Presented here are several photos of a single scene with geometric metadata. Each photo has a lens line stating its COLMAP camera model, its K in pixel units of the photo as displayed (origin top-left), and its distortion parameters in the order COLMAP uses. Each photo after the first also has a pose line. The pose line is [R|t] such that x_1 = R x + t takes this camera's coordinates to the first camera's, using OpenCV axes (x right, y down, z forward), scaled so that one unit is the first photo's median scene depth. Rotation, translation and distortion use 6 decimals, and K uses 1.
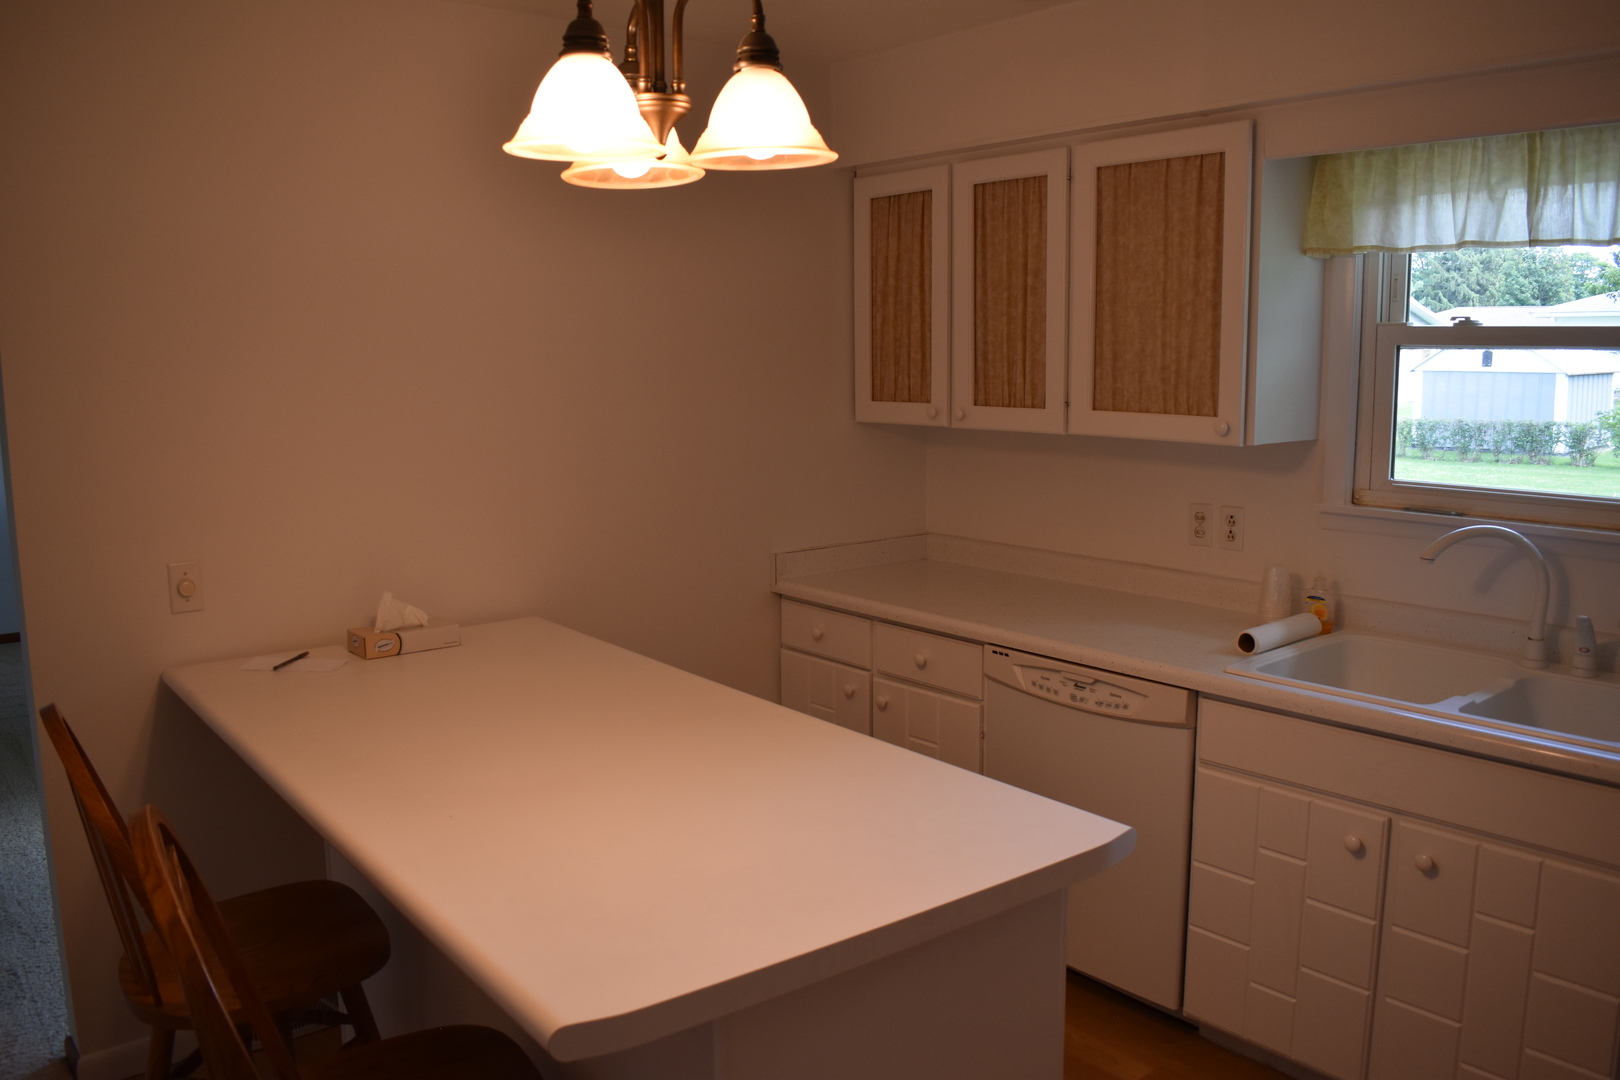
lens RADIAL K [[1318.9, 0, 808.9], [0, 1318.9, 544.4], [0, 0, 1]] dist [-0.158927, 0.007053]
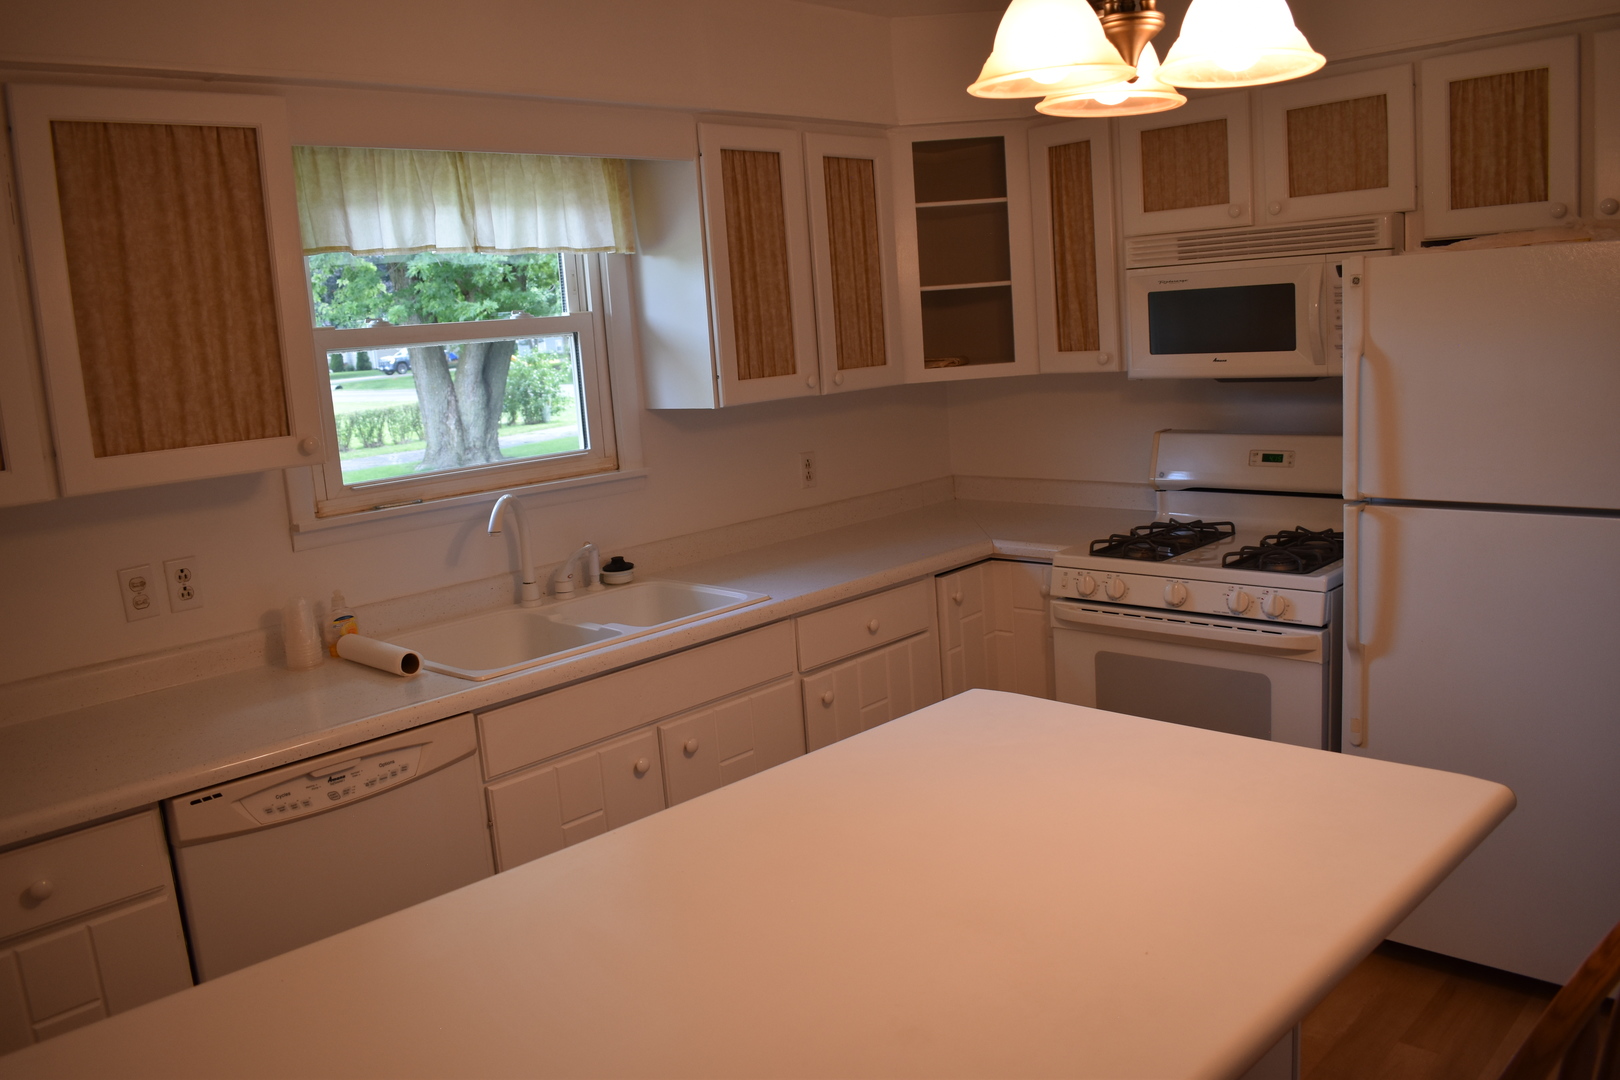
lens RADIAL K [[1271.1, 0, 810.0], [0, 1271.1, 540.0], [0, 0, 1]] dist [-0.087047, 0.005171]
pose [[-0.139034, -0.147687, 0.979213, -0.587308], [0.209545, 0.962039, 0.174849, -0.110219], [-0.967864, 0.229499, -0.102810, 0.794855]]
